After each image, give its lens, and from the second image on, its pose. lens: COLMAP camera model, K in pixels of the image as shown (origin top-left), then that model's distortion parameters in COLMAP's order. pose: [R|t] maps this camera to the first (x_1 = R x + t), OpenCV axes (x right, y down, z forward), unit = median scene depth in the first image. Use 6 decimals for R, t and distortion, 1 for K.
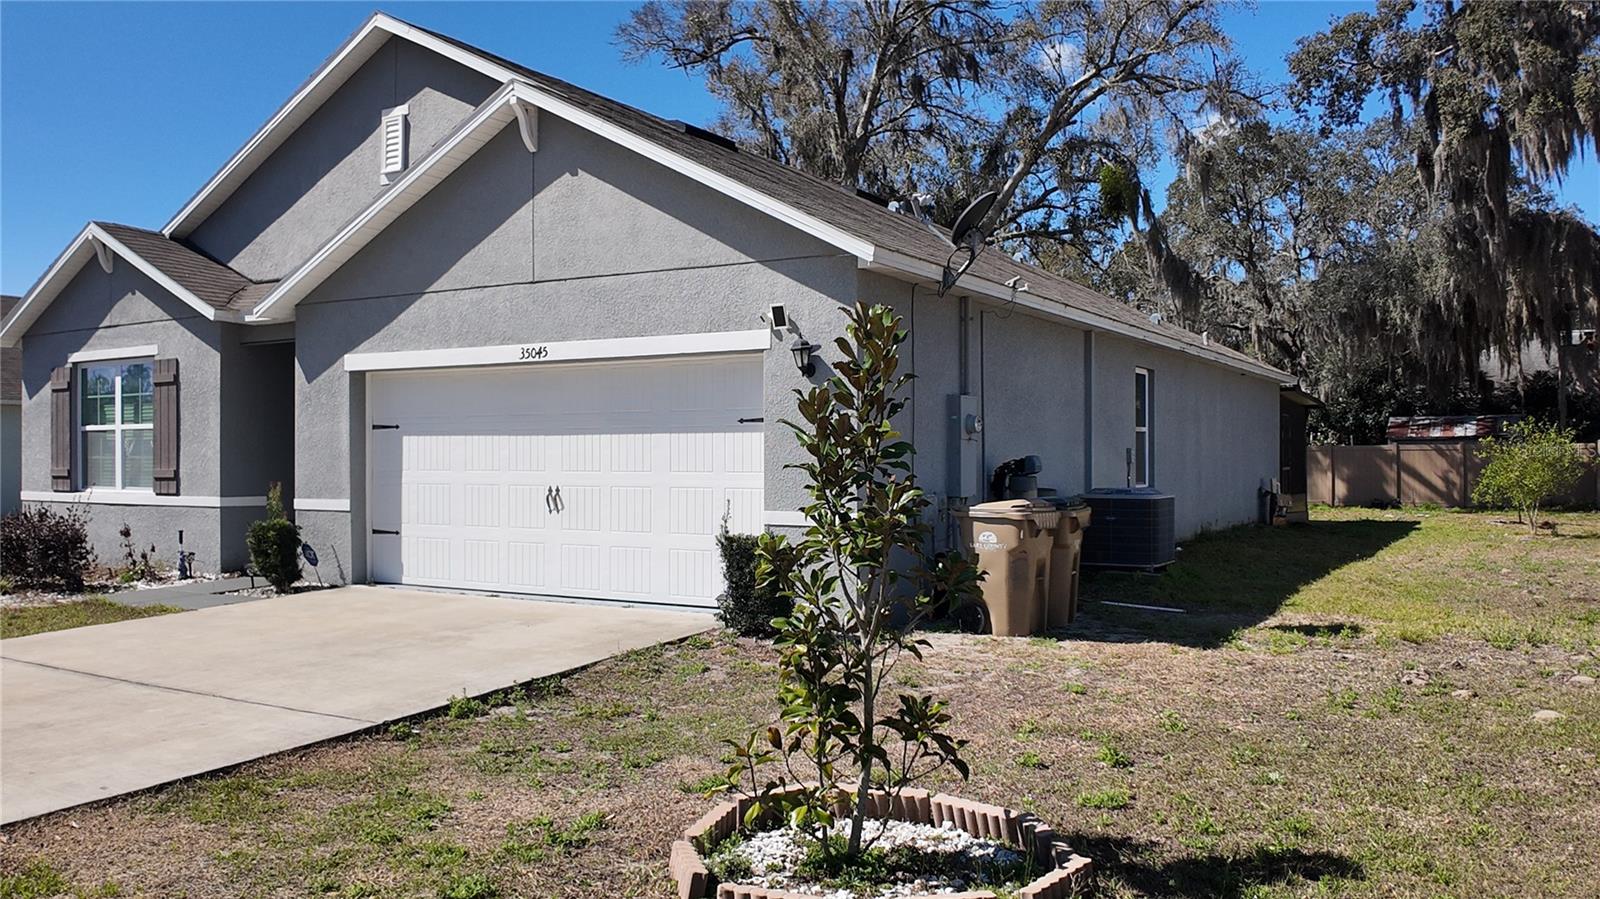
lens RADIAL K [[1275.4, 0, 800.0], [0, 1275.4, 449.5], [0, 0, 1]] dist [0.015048, -0.258634]
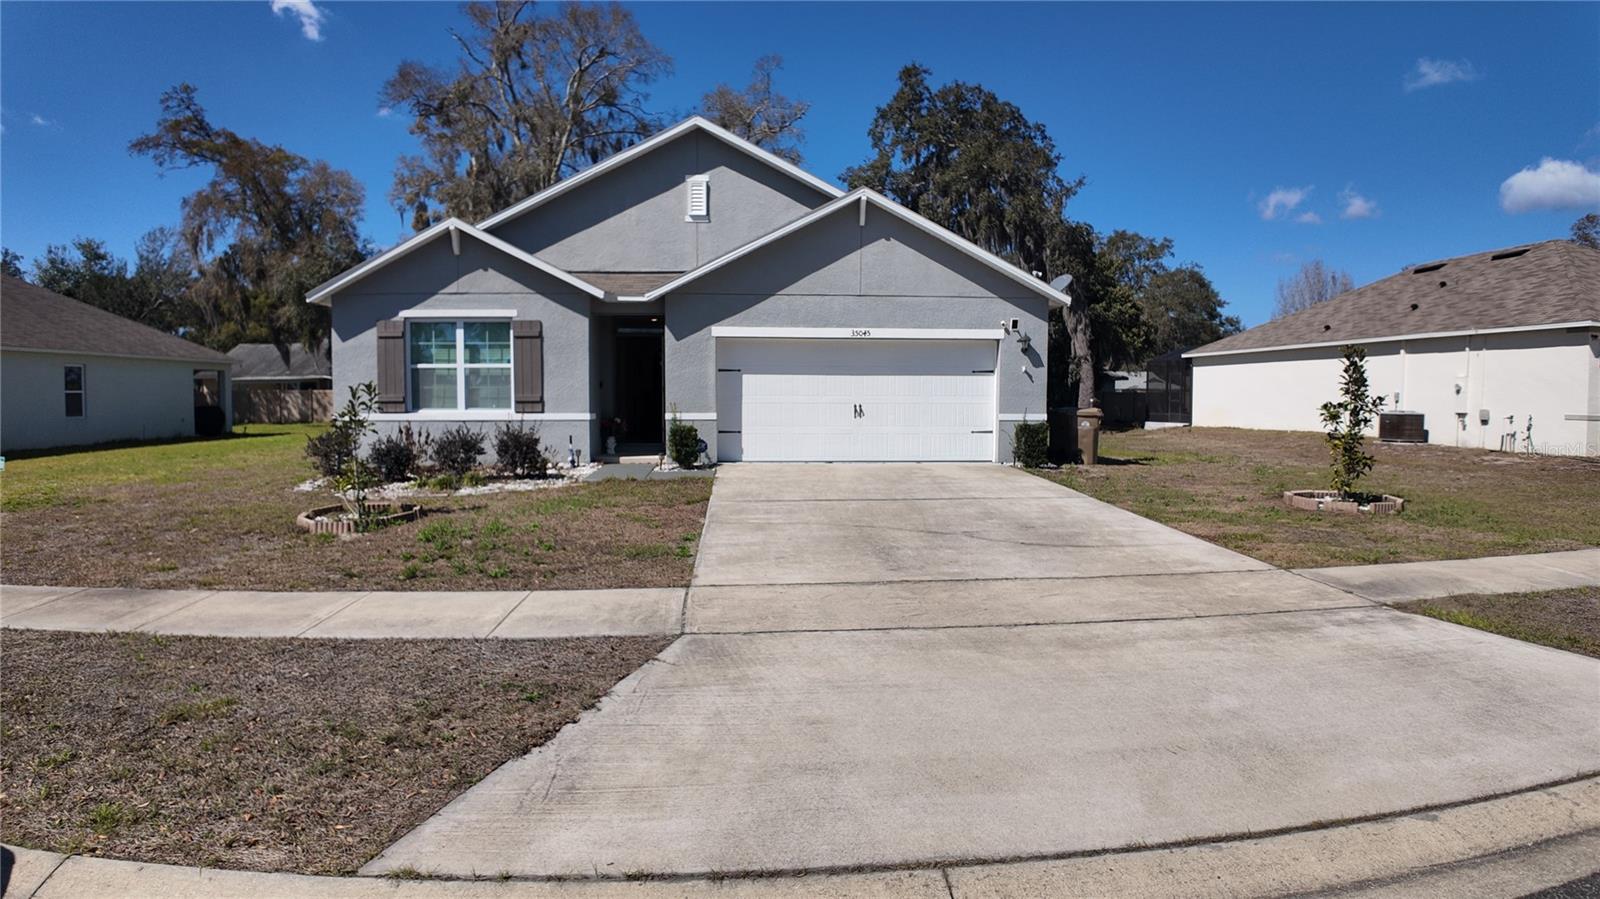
lens RADIAL K [[850.9, 0, 800.0], [0, 850.9, 449.5], [0, 0, 1]] dist [-0.065670, -0.051565]
pose [[0.825435, -0.030381, 0.563679, -0.889261], [-0.006645, 0.997958, 0.063519, 0.015281], [-0.564459, -0.056177, 0.823548, 0.006732]]
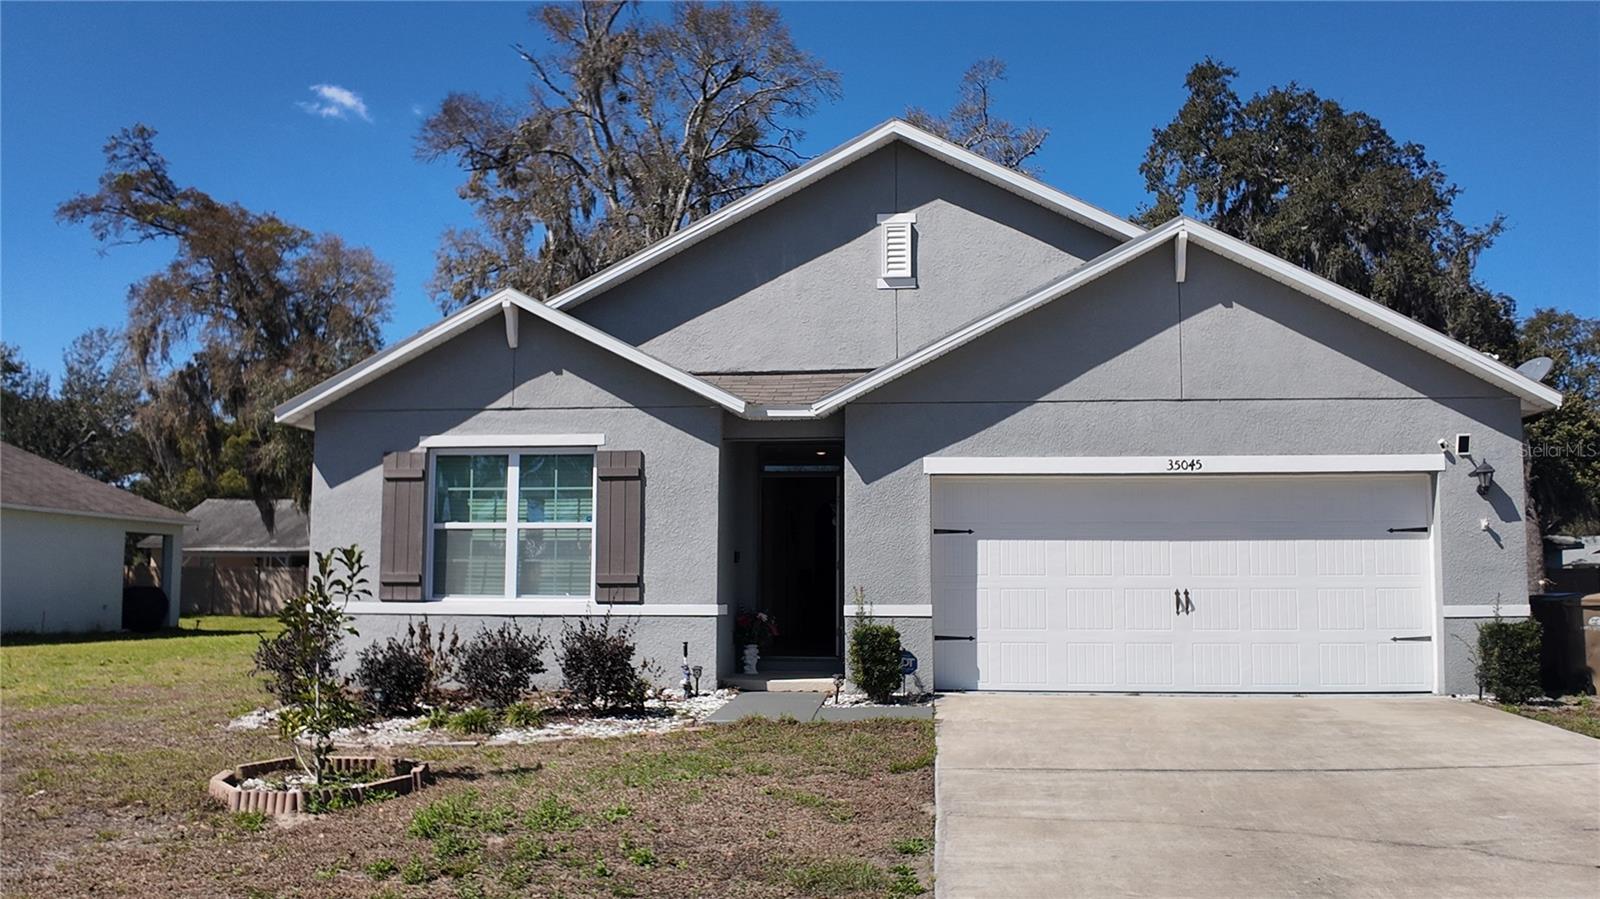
lens RADIAL K [[1275.4, 0, 800.0], [0, 1275.4, 449.5], [0, 0, 1]] dist [0.015048, -0.258634]
pose [[0.909779, 0.048669, 0.412231, -0.847063], [-0.007201, 0.994804, -0.101556, 0.020548], [-0.415031, 0.089424, 0.905402, 0.141878]]
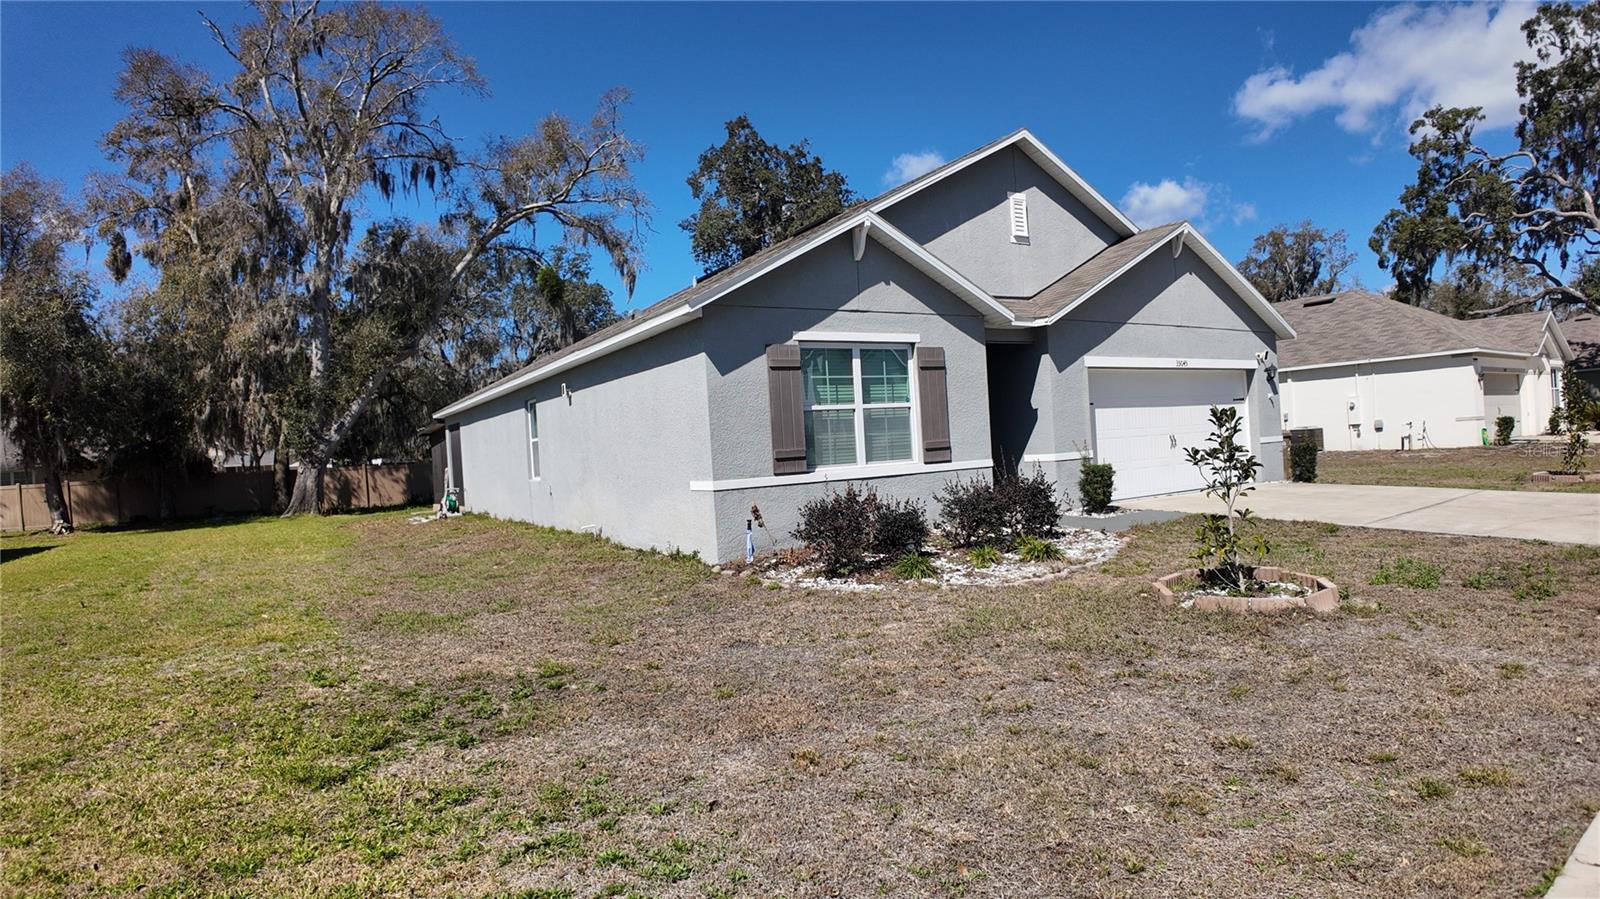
lens RADIAL K [[844.1, 0, 800.0], [0, 844.1, 449.5], [0, 0, 1]] dist [-0.088740, -0.015814]
pose [[0.473979, -0.027951, 0.880092, -1.391945], [0.054190, 0.998527, 0.002528, 0.016200], [-0.878867, 0.046494, 0.474796, 0.822875]]
